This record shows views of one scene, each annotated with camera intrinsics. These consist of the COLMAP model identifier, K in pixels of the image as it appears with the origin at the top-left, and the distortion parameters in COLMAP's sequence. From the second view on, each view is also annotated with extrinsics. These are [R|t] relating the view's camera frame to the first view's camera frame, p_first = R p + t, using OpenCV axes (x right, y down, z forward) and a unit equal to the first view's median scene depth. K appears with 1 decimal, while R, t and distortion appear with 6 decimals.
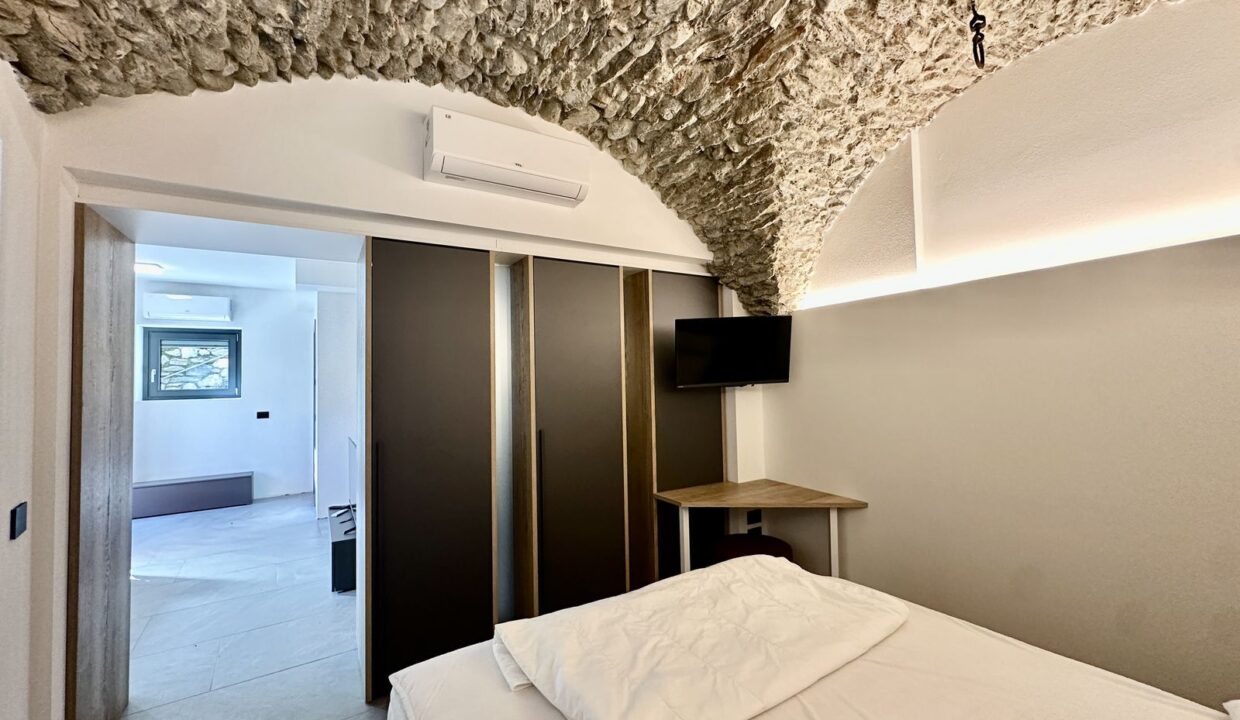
lens RADIAL K [[489.1, 0, 617.5], [0, 489.1, 362.2], [0, 0, 1]] dist [-0.003225, 0.000017]
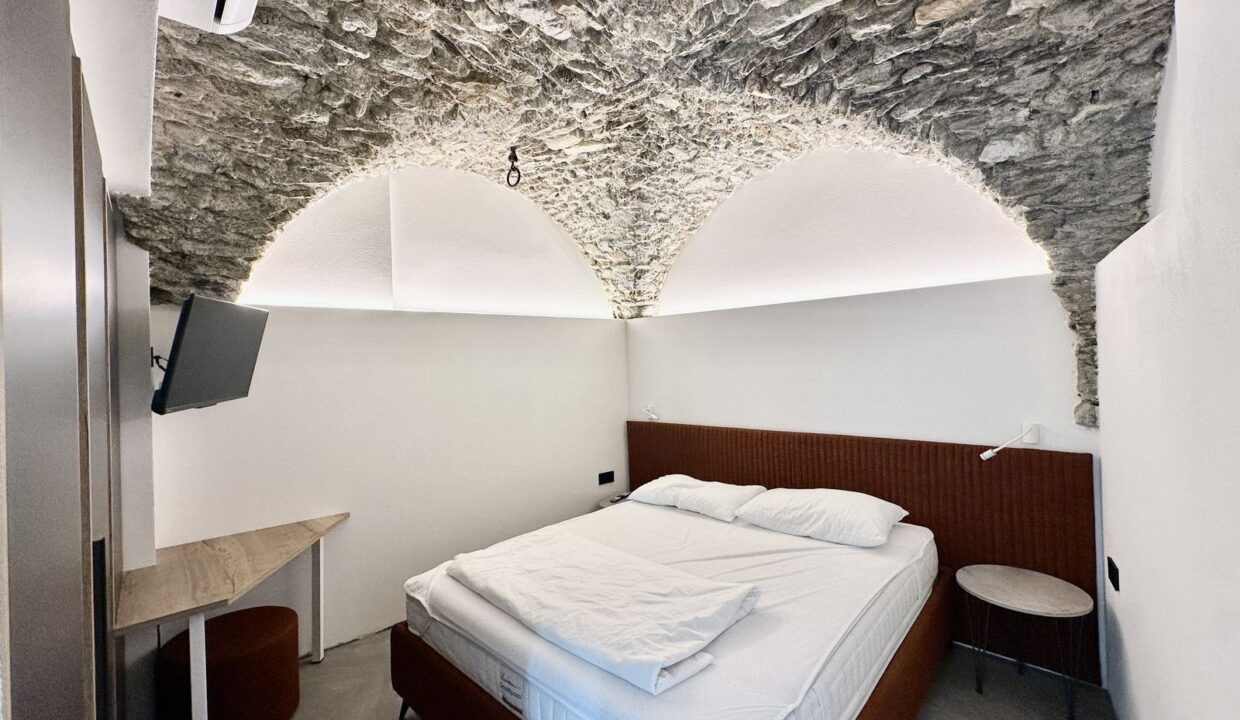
lens RADIAL K [[489.1, 0, 613.4], [0, 489.1, 357.1], [0, 0, 1]] dist [-0.003225, 0.000017]
pose [[-0.222578, 0.043172, 0.973958, -0.552140], [0.017380, 0.999036, -0.040312, 0.020950], [-0.974760, 0.007955, -0.223114, 0.644805]]
